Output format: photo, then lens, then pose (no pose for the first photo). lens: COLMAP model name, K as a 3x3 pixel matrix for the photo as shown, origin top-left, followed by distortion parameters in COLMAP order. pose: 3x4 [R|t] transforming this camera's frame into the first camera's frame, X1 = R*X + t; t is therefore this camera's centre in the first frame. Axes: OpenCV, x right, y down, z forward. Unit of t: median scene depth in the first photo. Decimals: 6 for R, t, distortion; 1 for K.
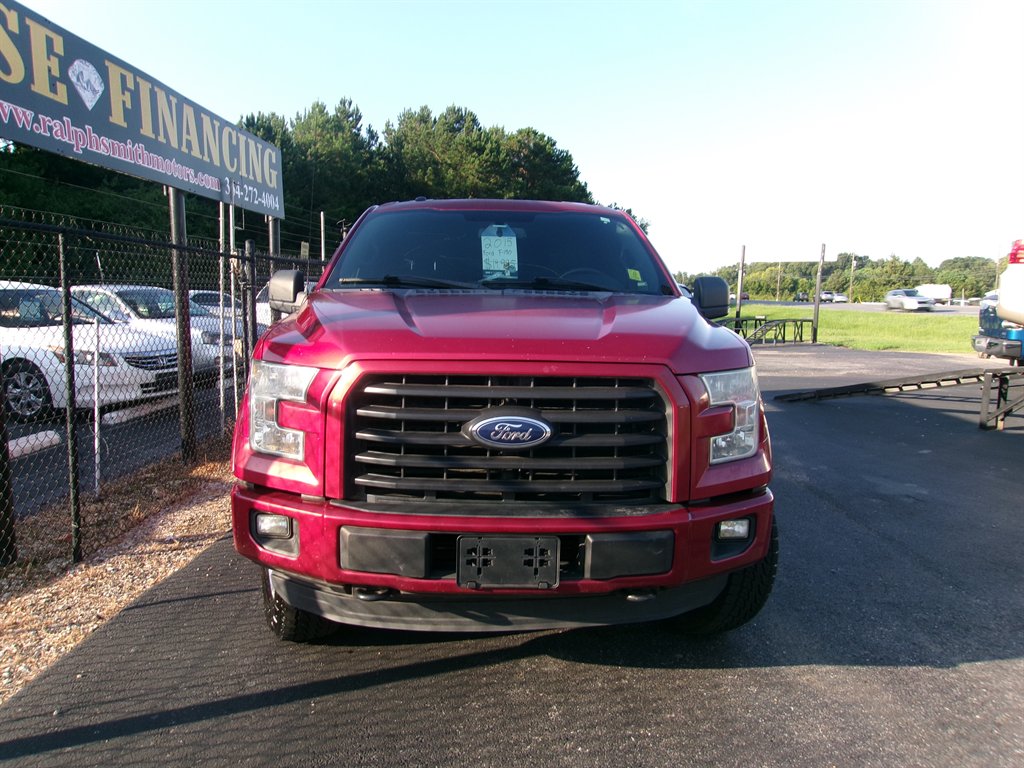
lens RADIAL K [[808.4, 0, 505.3], [0, 808.4, 383.8], [0, 0, 1]] dist [-0.037255, 0.080329]
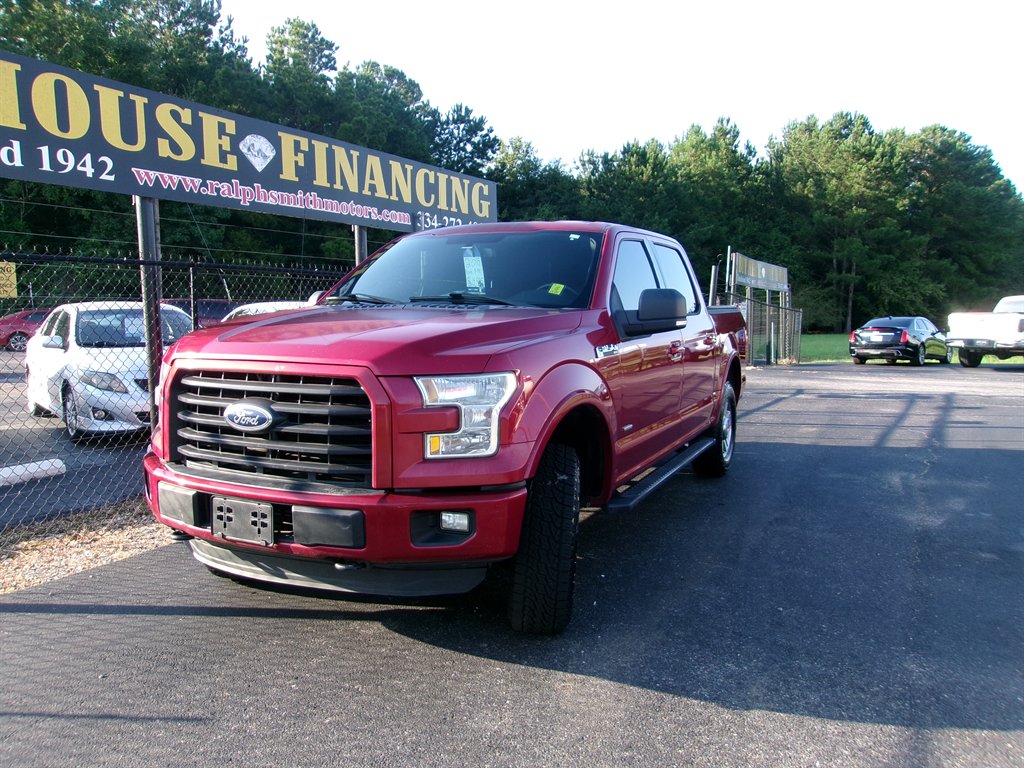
lens RADIAL K [[809.7, 0, 504.3], [0, 809.7, 385.3], [0, 0, 1]] dist [-0.055012, 0.129434]
pose [[0.887675, 0.036622, -0.459012, 0.349625], [-0.046490, 0.998867, -0.010213, 0.001426], [0.458118, 0.030405, 0.888371, 0.024217]]
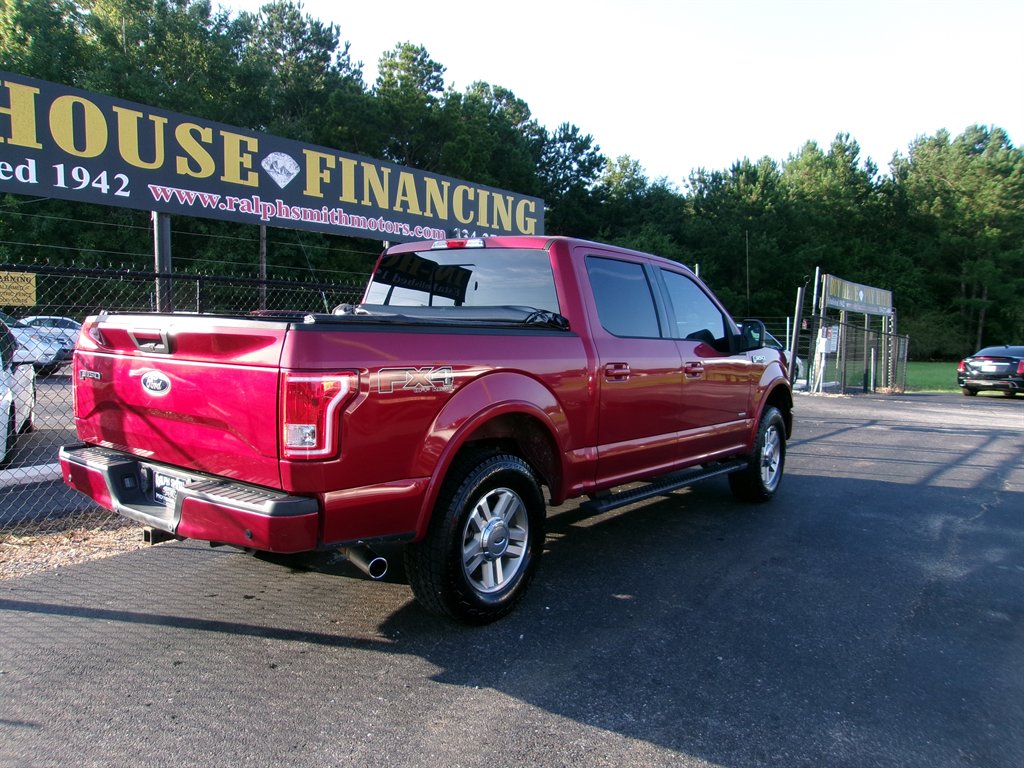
lens RADIAL K [[809.7, 0, 504.3], [0, 809.7, 385.3], [0, 0, 1]] dist [-0.055012, 0.129434]
pose [[0.817196, 0.054797, -0.573749, 0.447126], [-0.082904, 0.996294, -0.022928, -0.009444], [0.570366, 0.066303, 0.818710, 0.103962]]
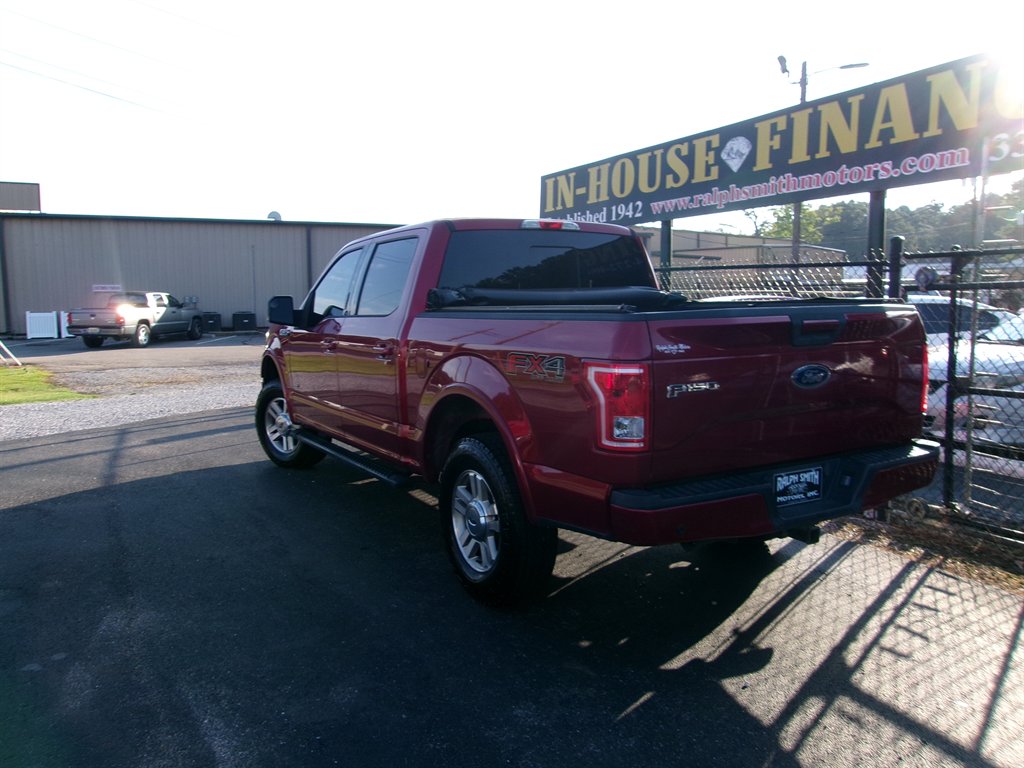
lens RADIAL K [[809.7, 0, 504.3], [0, 809.7, 385.3], [0, 0, 1]] dist [-0.055012, 0.129434]
pose [[-0.879482, 0.051142, -0.473176, 0.386187], [-0.054420, 0.976883, 0.206734, -0.191779], [0.472811, 0.207569, -0.856368, 1.601072]]
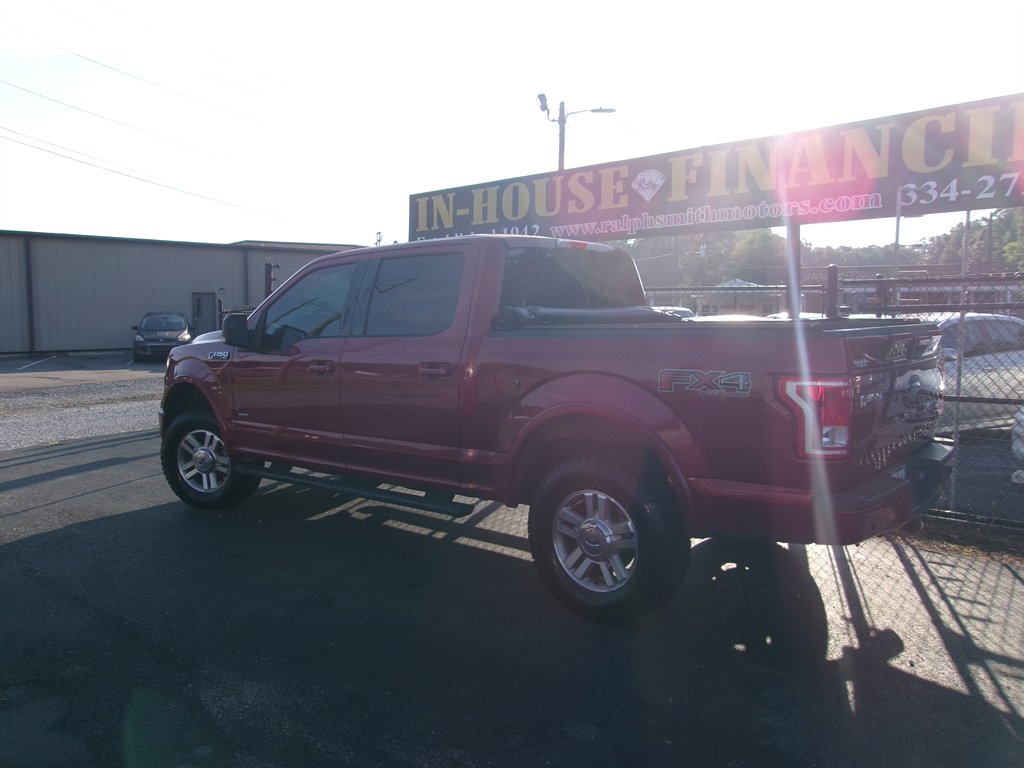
lens RADIAL K [[808.4, 0, 505.3], [0, 808.4, 383.8], [0, 0, 1]] dist [-0.037255, 0.080329]
pose [[-0.664601, 0.058864, -0.744877, 0.606550], [-0.086909, 0.984036, 0.155306, -0.168653], [0.742127, 0.167952, -0.648875, 1.414469]]
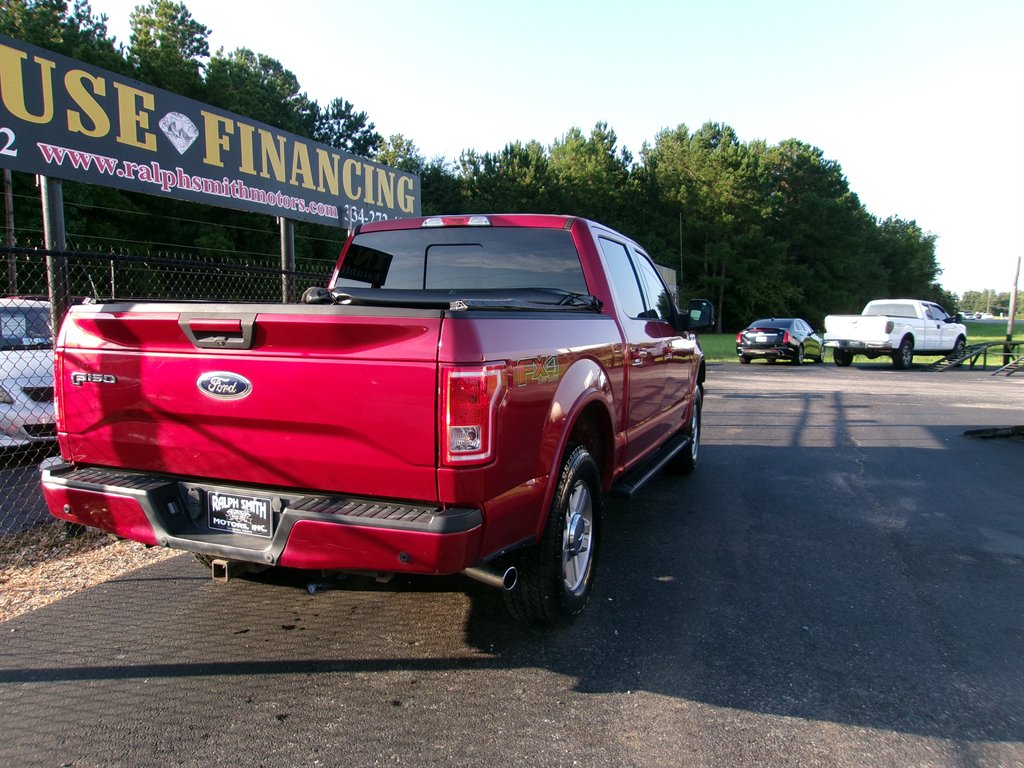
lens RADIAL K [[808.4, 0, 505.3], [0, 808.4, 383.8], [0, 0, 1]] dist [-0.037255, 0.080329]
pose [[0.947619, 0.028394, -0.318139, 0.239684], [-0.035999, 0.999189, -0.018051, -0.002591], [0.317369, 0.028558, 0.947872, 0.042248]]
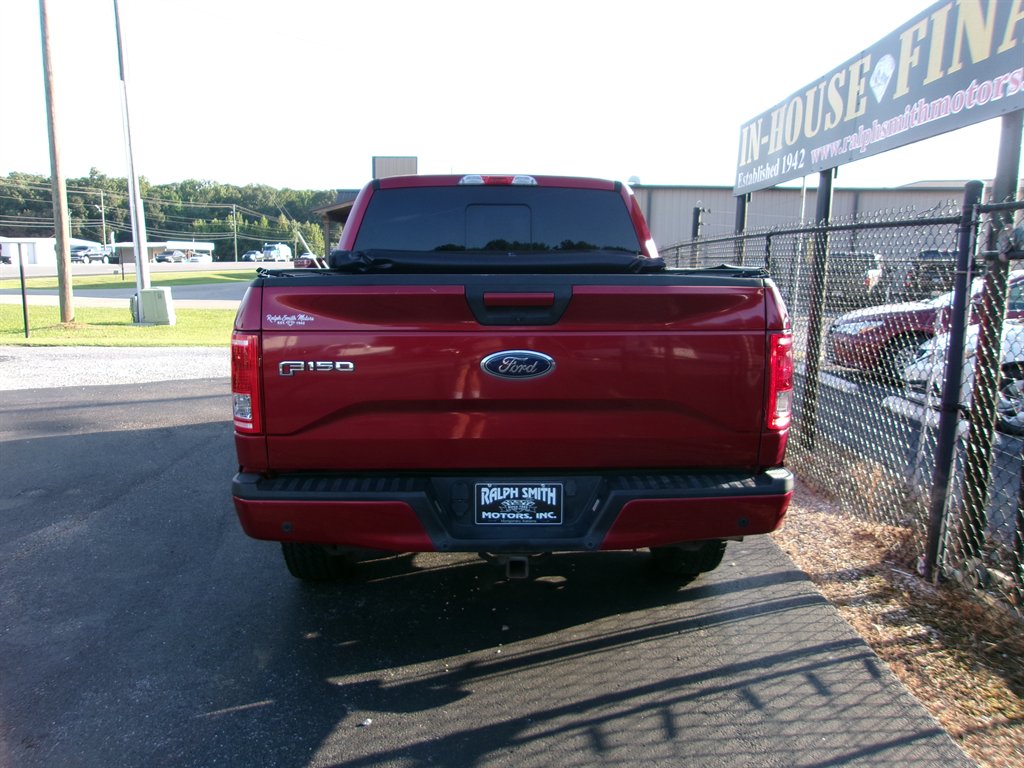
lens RADIAL K [[804.9, 0, 498.2], [0, 804.9, 387.2], [0, 0, 1]] dist [-0.011144, 0.062085]
pose [[-0.999841, -0.016578, -0.006620, -0.013562], [-0.017745, 0.963400, 0.267480, -0.198270], [0.001944, 0.267555, -0.963541, 1.640939]]
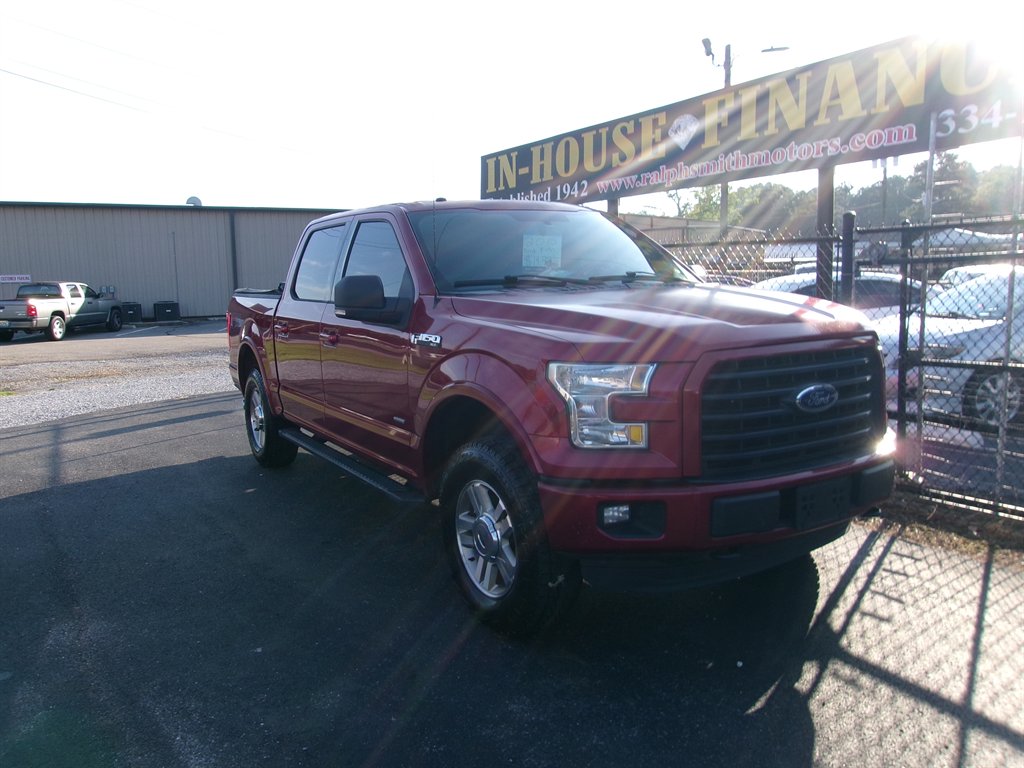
lens RADIAL K [[808.4, 0, 505.3], [0, 808.4, 383.8], [0, 0, 1]] dist [-0.037255, 0.080329]
pose [[-0.832844, 0.083090, -0.547236, 0.401327], [-0.046954, 0.974499, 0.219424, -0.184773], [0.551513, 0.208441, -0.807704, 1.568178]]
